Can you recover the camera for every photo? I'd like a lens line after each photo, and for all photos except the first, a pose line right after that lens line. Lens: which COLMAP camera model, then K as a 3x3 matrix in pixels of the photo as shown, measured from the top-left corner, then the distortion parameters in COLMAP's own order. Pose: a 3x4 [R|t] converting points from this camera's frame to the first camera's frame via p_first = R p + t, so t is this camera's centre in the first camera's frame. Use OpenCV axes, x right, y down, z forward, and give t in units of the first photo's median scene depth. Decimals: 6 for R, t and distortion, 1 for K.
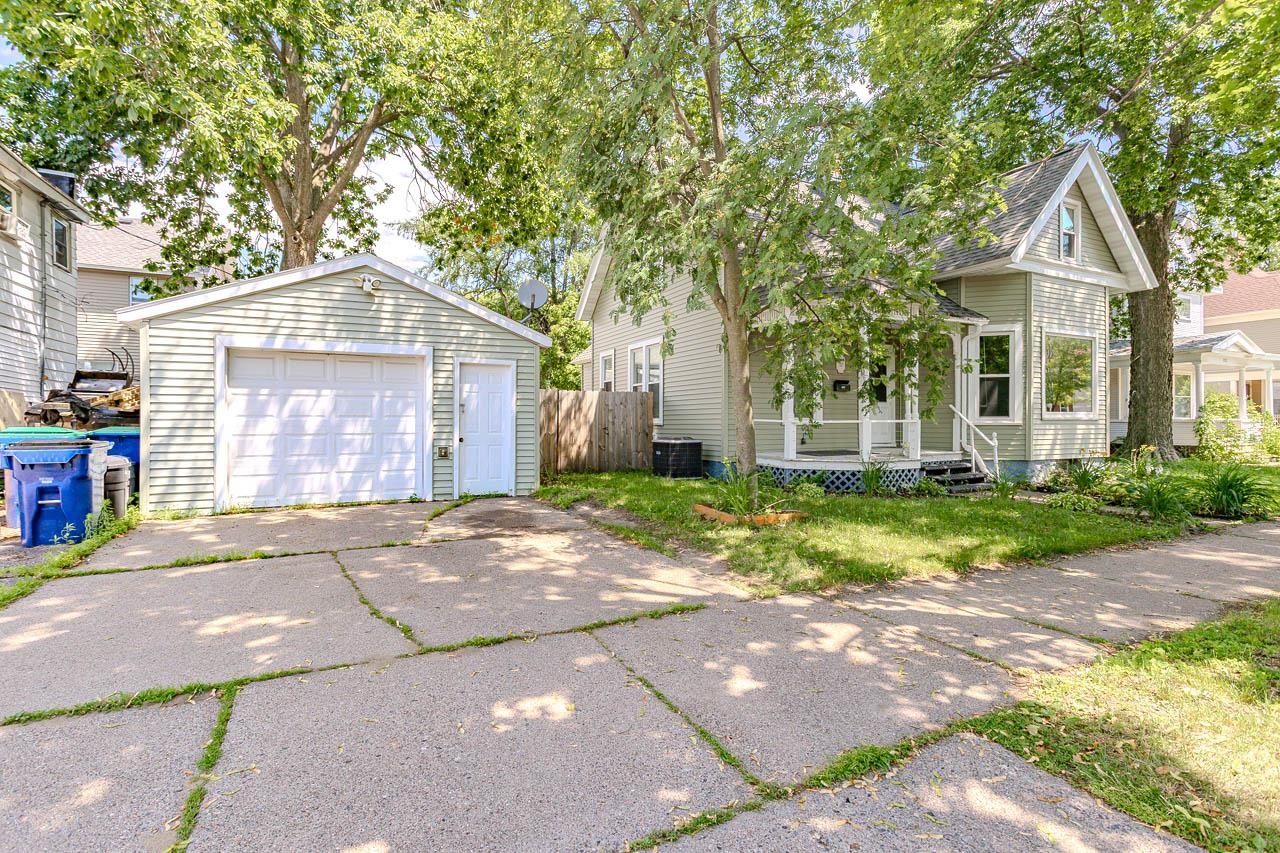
lens RADIAL K [[607.1, 0, 643.0], [0, 607.1, 426.3], [0, 0, 1]] dist [0.001779, 0.000942]
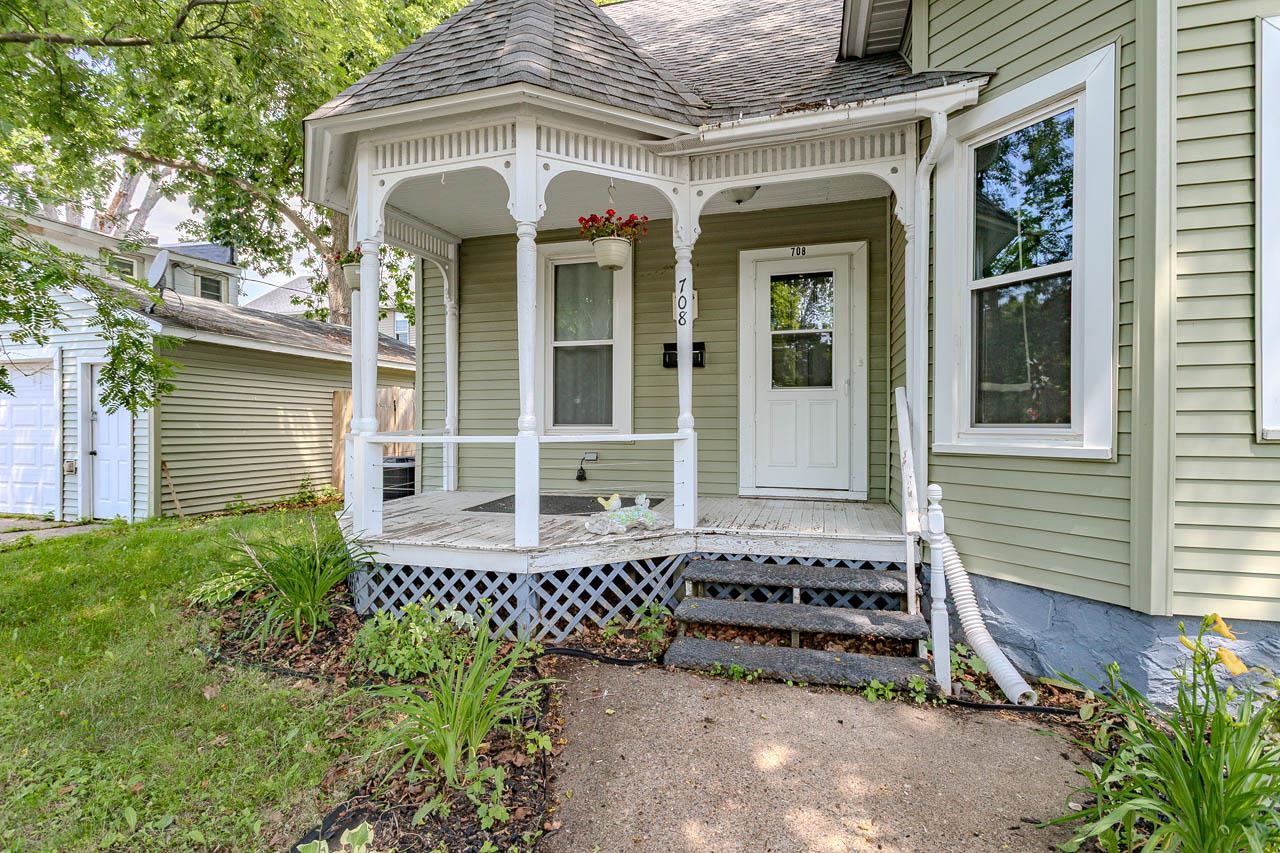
lens RADIAL K [[607.1, 0, 619.7], [0, 607.1, 424.6], [0, 0, 1]] dist [0.001779, 0.000942]
pose [[0.725754, 0.000318, -0.687954, 0.650380], [-0.006201, 0.999962, -0.006080, -0.013646], [0.687926, 0.008679, 0.725729, 0.691207]]
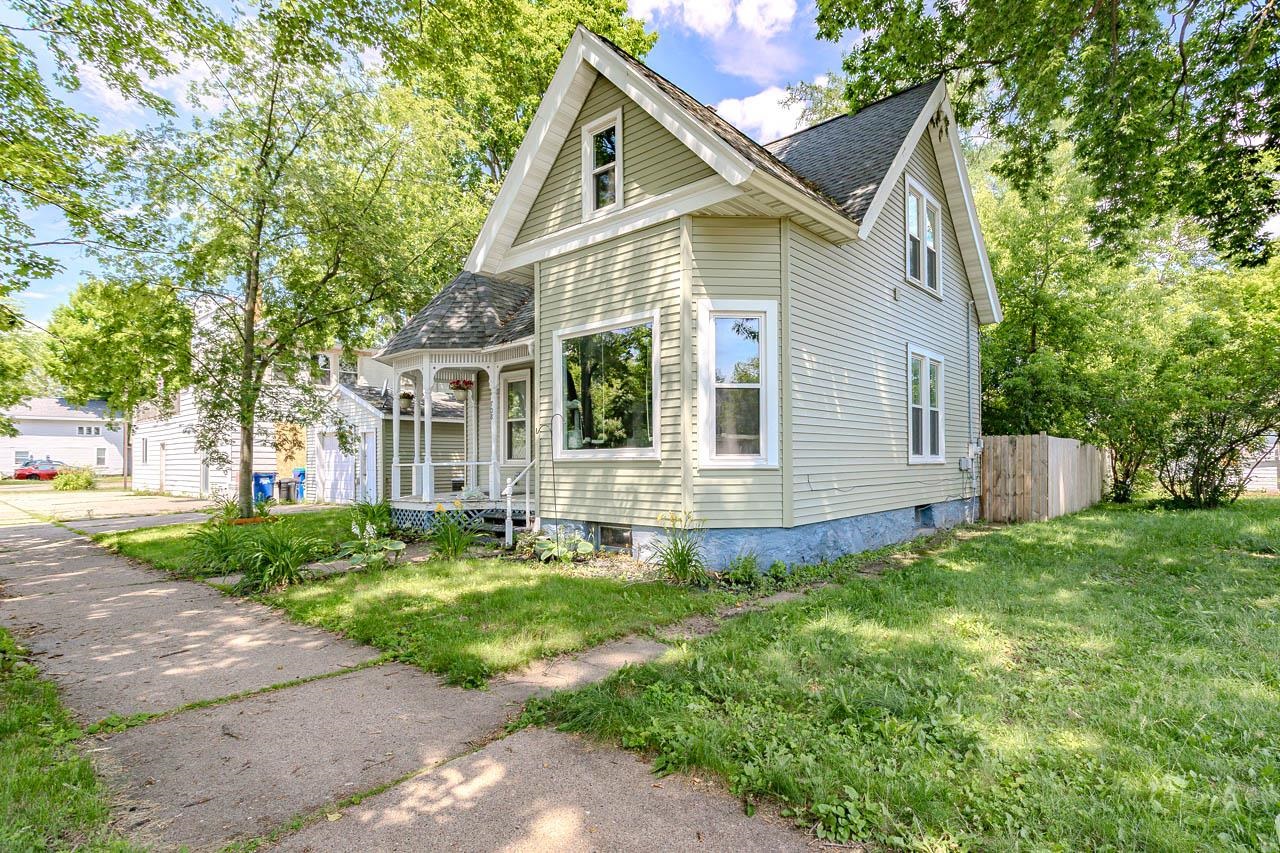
lens RADIAL K [[633.3, 0, 671.0], [0, 633.3, 451.3], [0, 0, 1]] dist [-0.002648, -0.000122]
pose [[0.395791, -0.015217, -0.918215, 1.412225], [0.003343, 0.999880, -0.015130, -0.011436], [0.918335, 0.002919, 0.395794, 0.848069]]
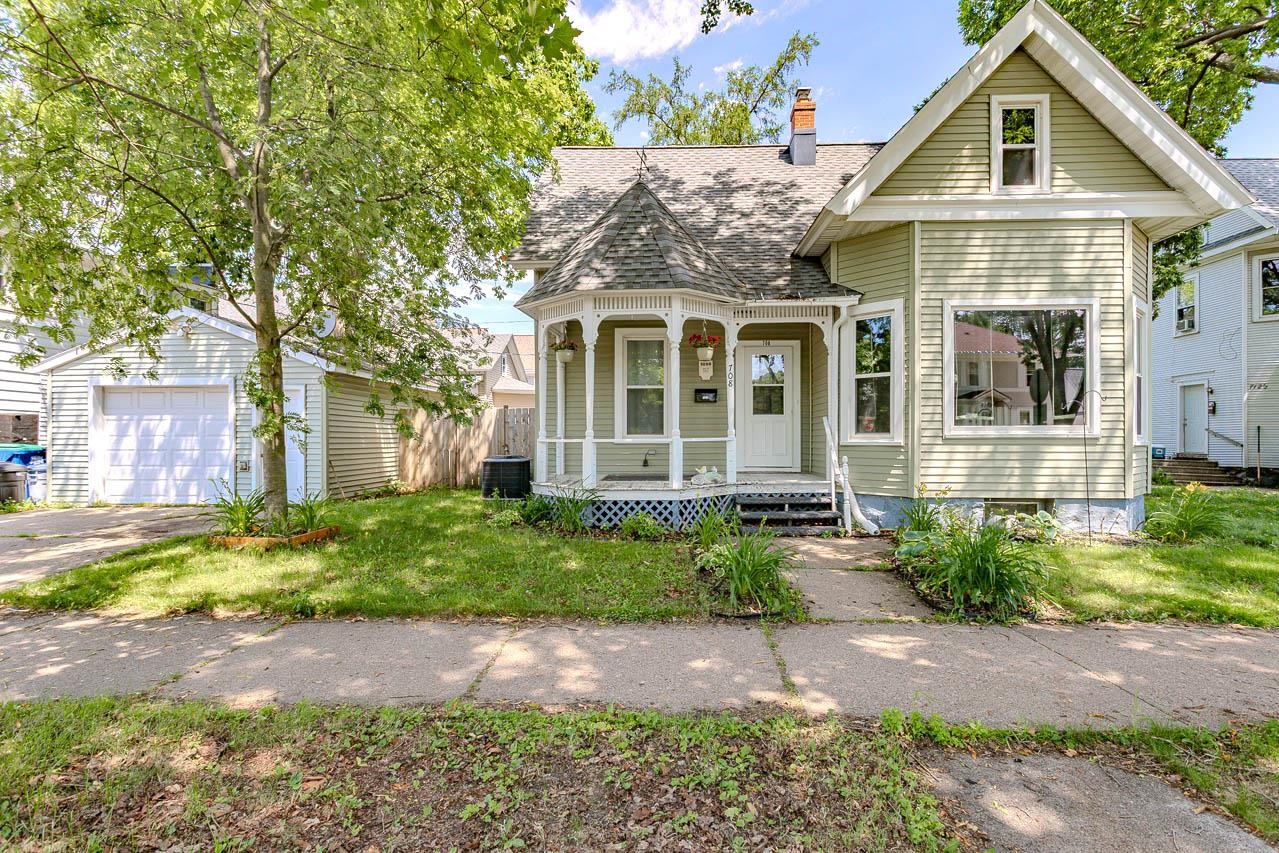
lens RADIAL K [[606.6, 0, 640.2], [0, 606.6, 435.5], [0, 0, 1]] dist [0.001779, 0.000942]
pose [[0.874475, -0.000474, -0.485071, 0.699290], [-0.002917, 0.999976, -0.006236, -0.008465], [0.485062, 0.006868, 0.874453, 0.258668]]
